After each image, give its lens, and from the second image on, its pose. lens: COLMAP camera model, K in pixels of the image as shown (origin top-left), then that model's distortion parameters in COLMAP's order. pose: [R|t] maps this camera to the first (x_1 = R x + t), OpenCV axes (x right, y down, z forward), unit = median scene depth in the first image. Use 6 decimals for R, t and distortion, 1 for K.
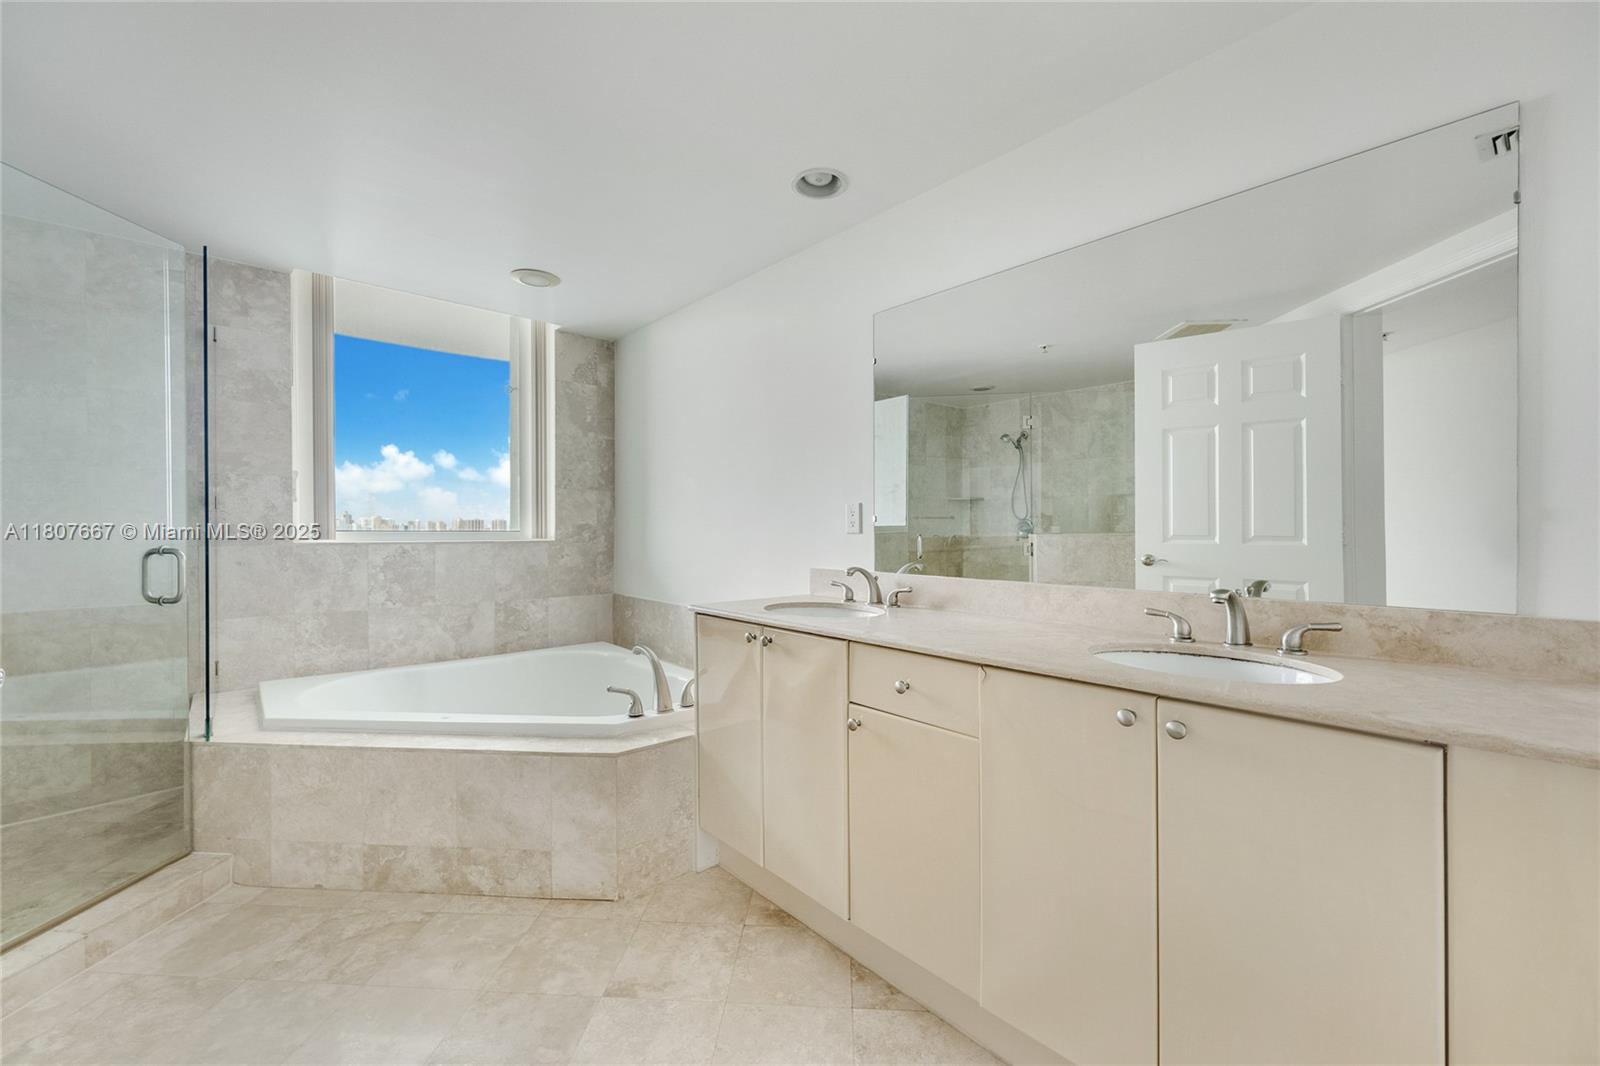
lens RADIAL K [[650.1, 0, 807.8], [0, 650.1, 537.5], [0, 0, 1]] dist [-0.001360, -0.000373]
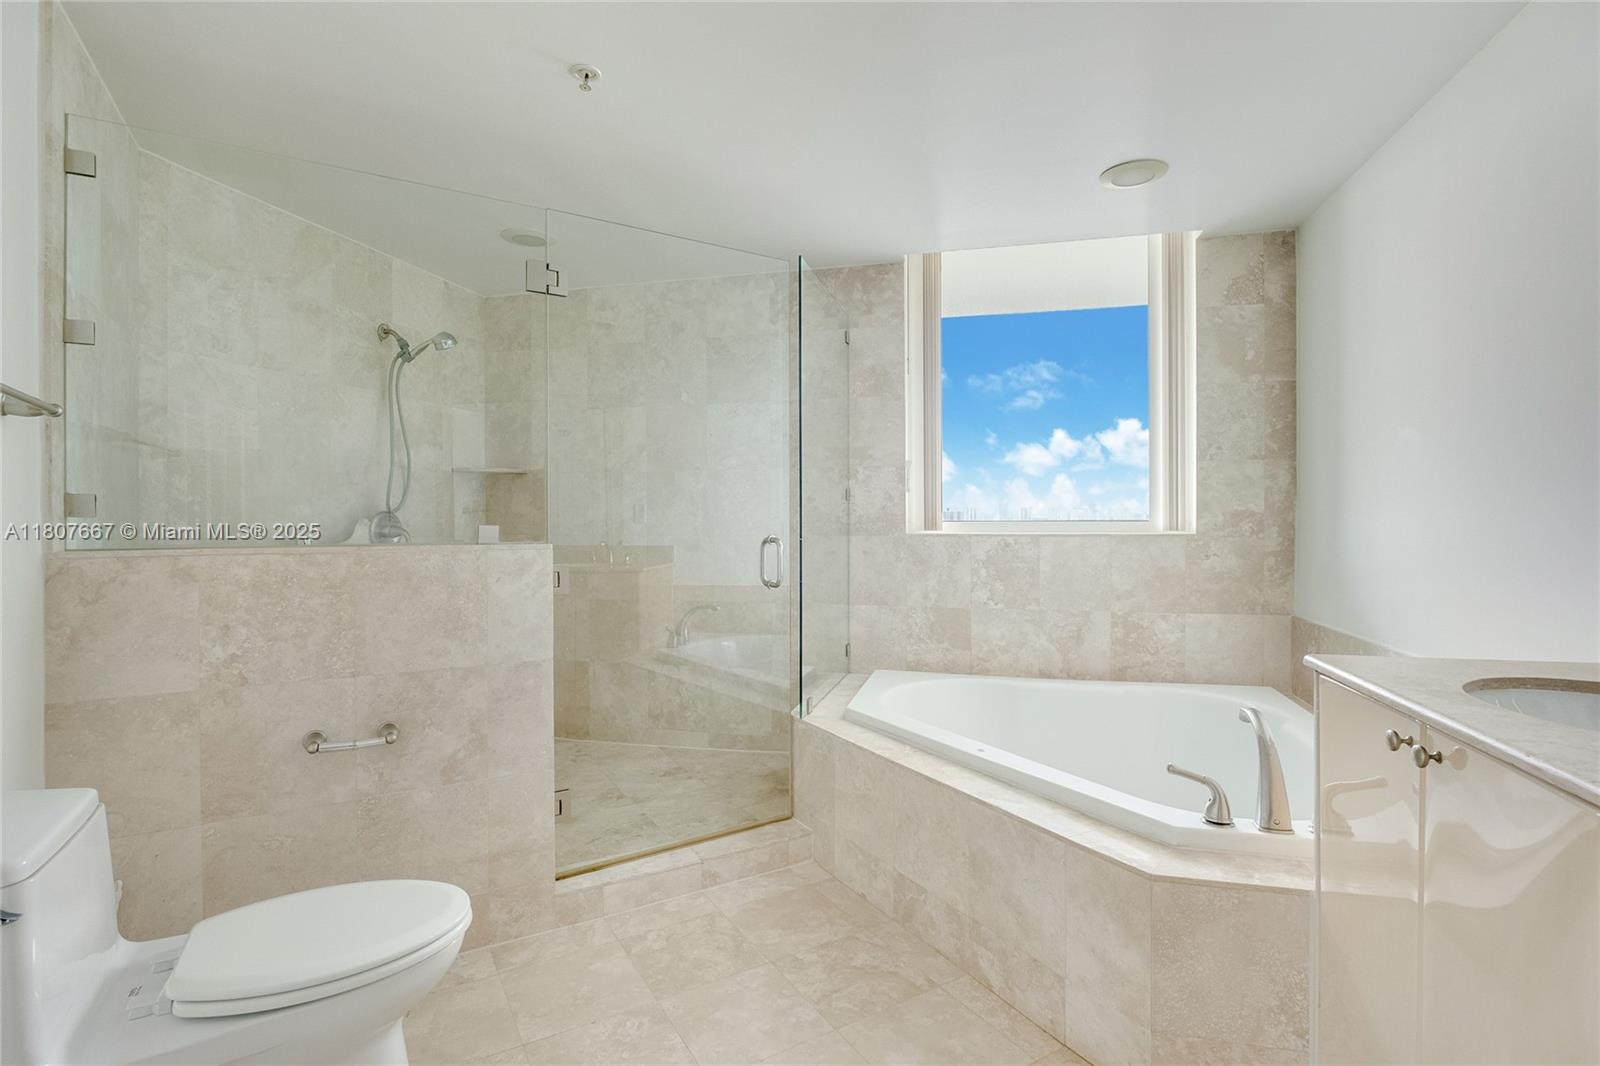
lens RADIAL K [[771.7, 0, 799.8], [0, 771.7, 527.6], [0, 0, 1]] dist [-0.016255, 0.000221]
pose [[0.548755, 0.003864, -0.835975, 0.097486], [-0.005465, 0.999985, 0.001035, -0.001128], [0.835966, 0.004001, 0.548767, 0.220899]]
